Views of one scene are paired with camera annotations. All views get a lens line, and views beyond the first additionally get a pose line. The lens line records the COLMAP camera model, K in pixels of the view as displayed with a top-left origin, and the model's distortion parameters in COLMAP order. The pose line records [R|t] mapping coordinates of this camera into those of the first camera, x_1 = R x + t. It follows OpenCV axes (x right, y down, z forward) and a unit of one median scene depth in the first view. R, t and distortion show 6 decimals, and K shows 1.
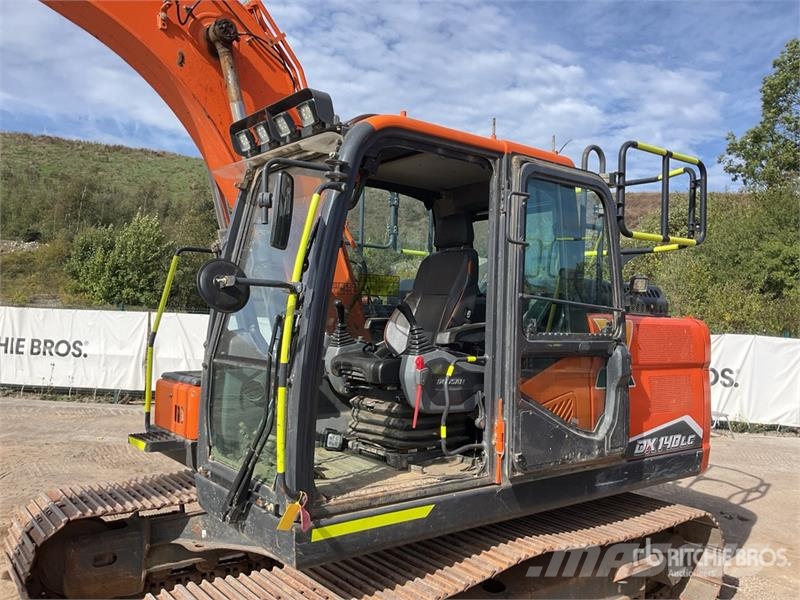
lens RADIAL K [[660.0, 0, 401.2], [0, 660.0, 294.3], [0, 0, 1]] dist [0.060862, -0.137382]
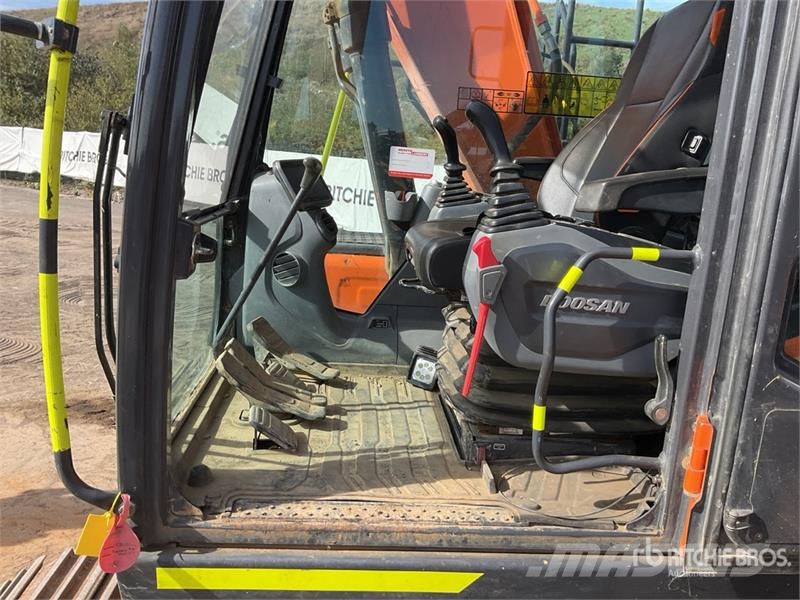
lens RADIAL K [[660.0, 0, 401.2], [0, 660.0, 294.3], [0, 0, 1]] dist [0.060862, -0.137382]
pose [[0.826220, 0.133629, -0.547269, 0.206220], [-0.022344, 0.978468, 0.205184, 0.043720], [0.562904, -0.157299, 0.811416, 0.596076]]
